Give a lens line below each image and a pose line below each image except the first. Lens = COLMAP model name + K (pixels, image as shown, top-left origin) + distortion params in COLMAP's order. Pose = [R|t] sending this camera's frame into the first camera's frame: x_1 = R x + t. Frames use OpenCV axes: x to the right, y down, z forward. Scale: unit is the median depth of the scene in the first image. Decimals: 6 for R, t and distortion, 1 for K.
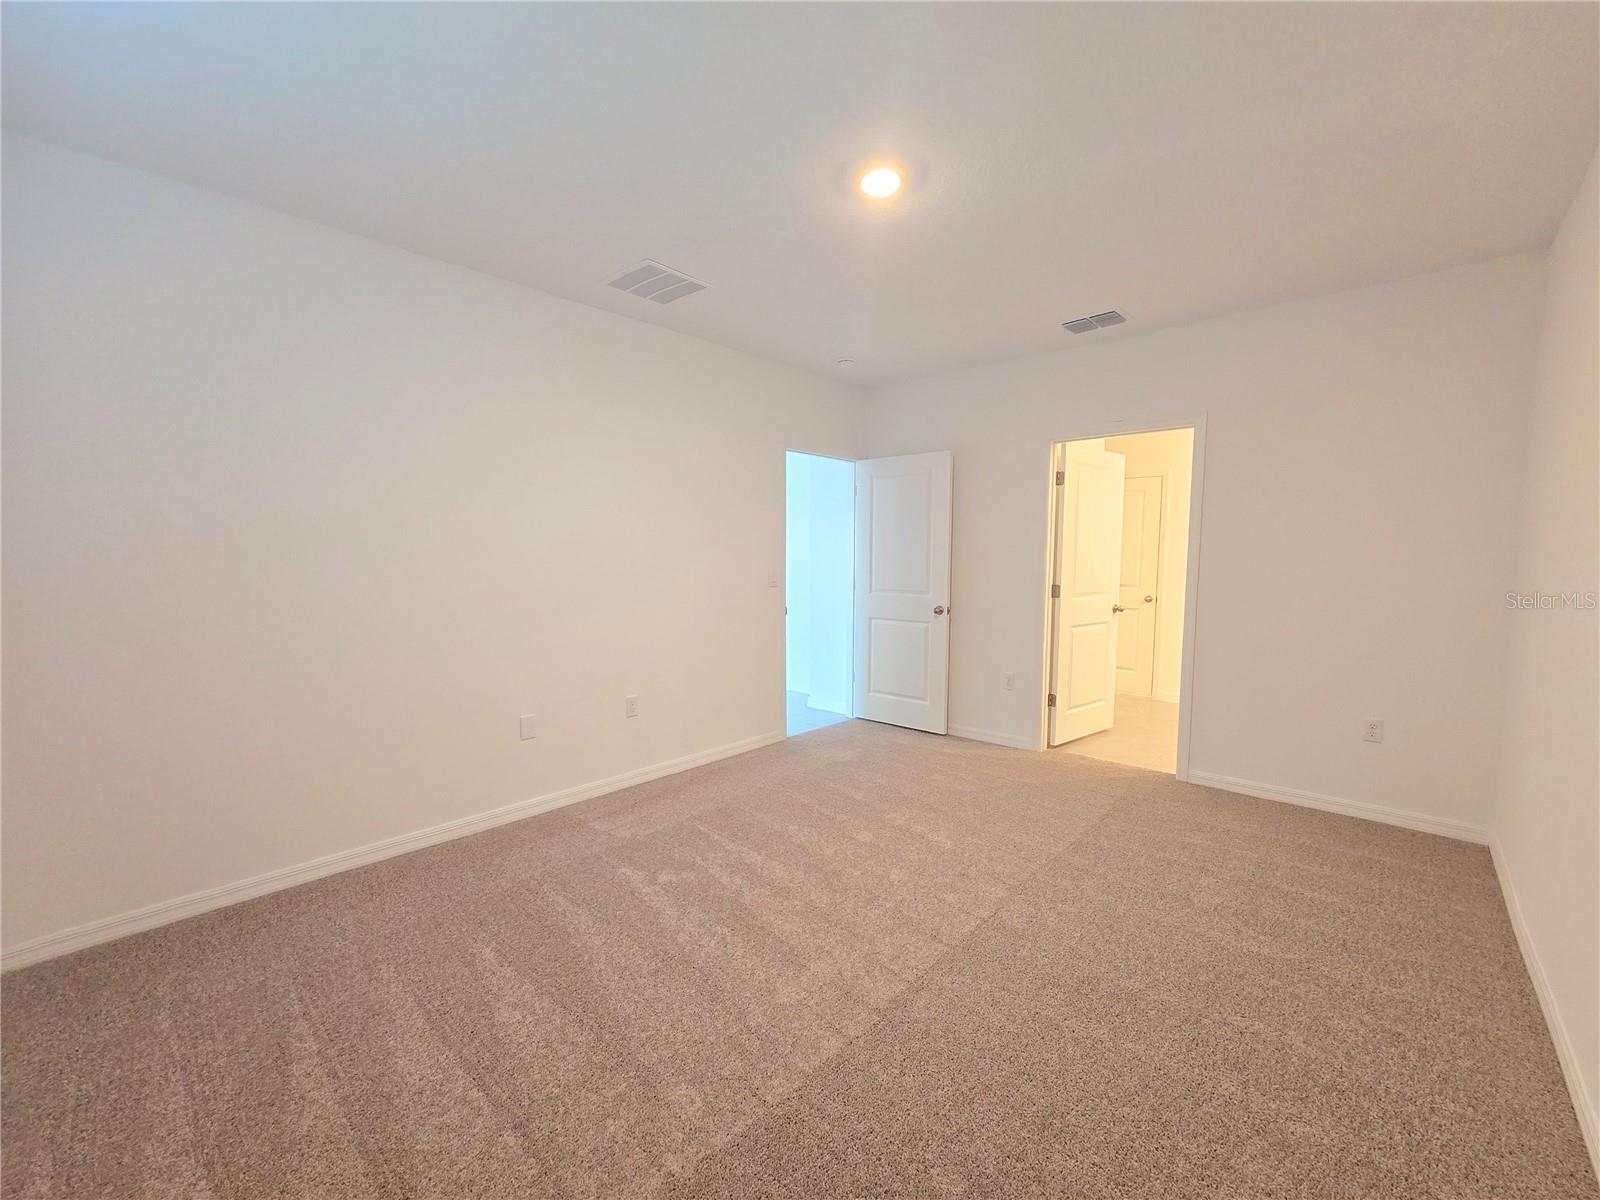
lens RADIAL K [[659.4, 0, 809.2], [0, 659.4, 595.7], [0, 0, 1]] dist [-0.006120, 0.002088]
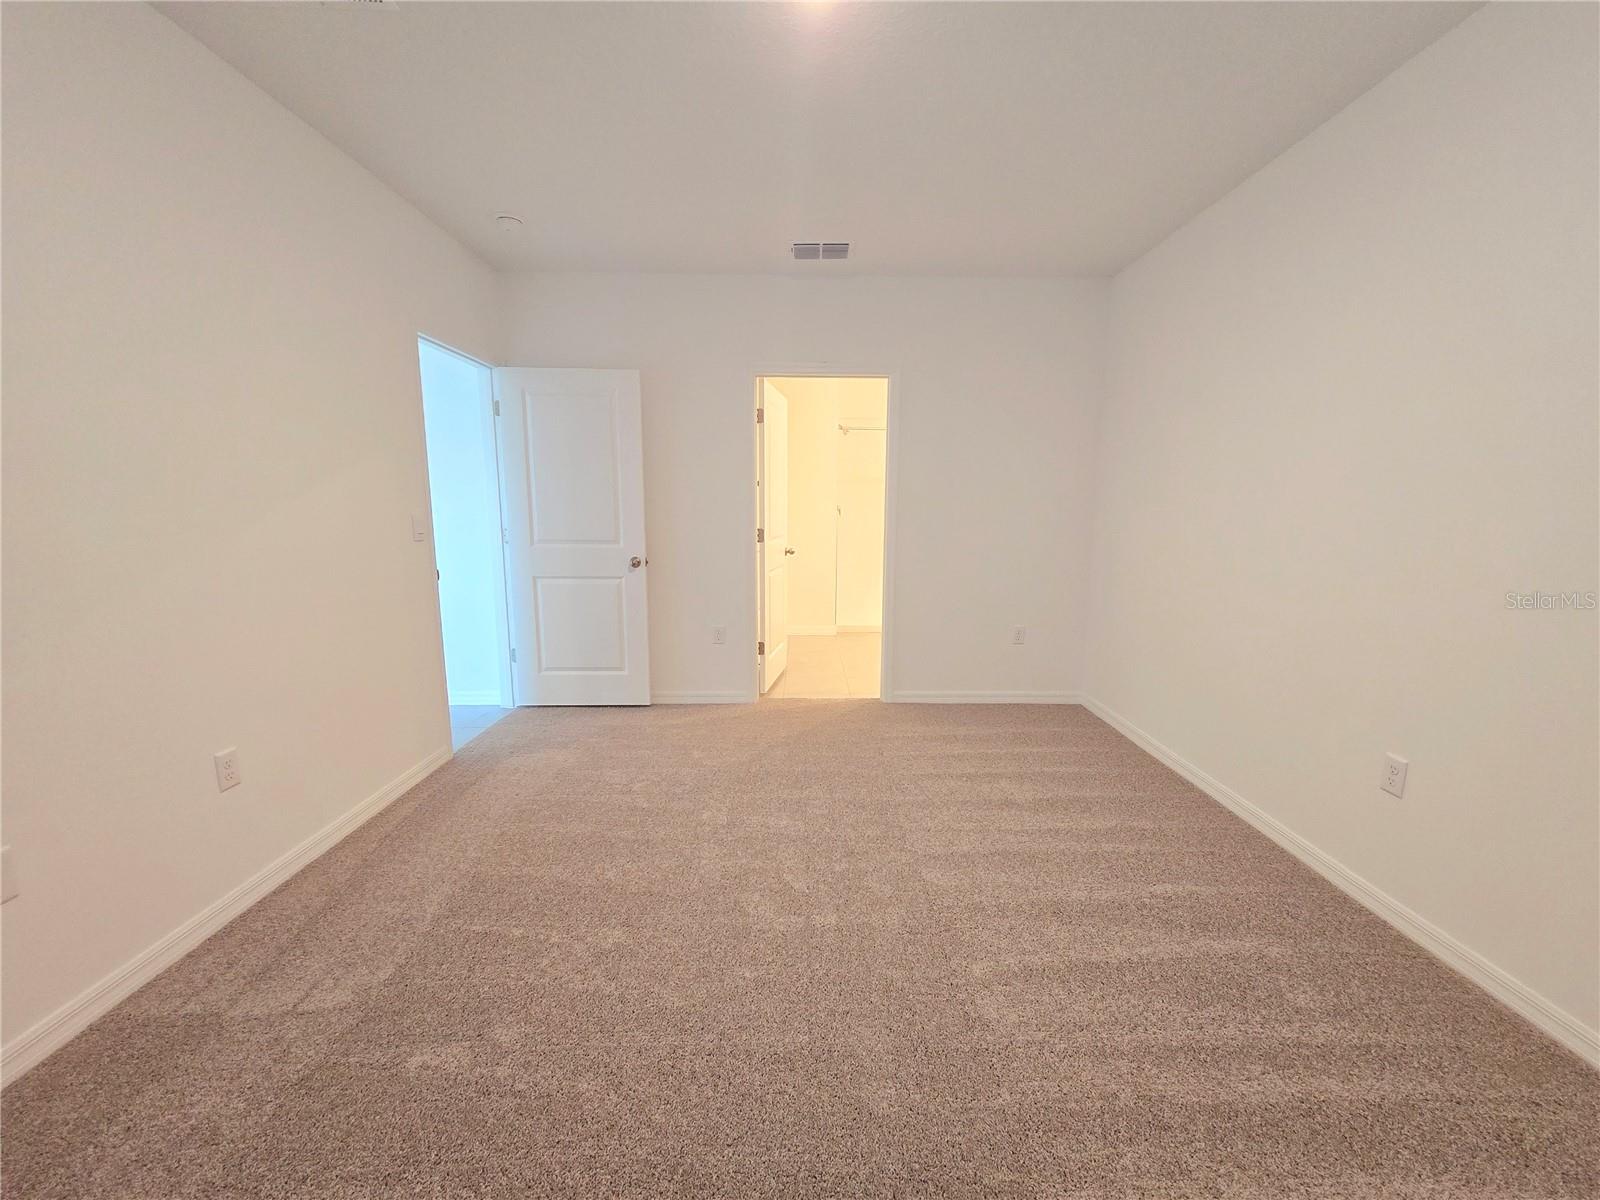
lens RADIAL K [[659.4, 0, 803.5], [0, 659.4, 602.3], [0, 0, 1]] dist [-0.006120, 0.002088]
pose [[0.727530, -0.094802, 0.679495, -0.243504], [0.036577, 0.994358, 0.099569, -0.003438], [-0.685100, -0.047586, 0.726893, 0.255096]]
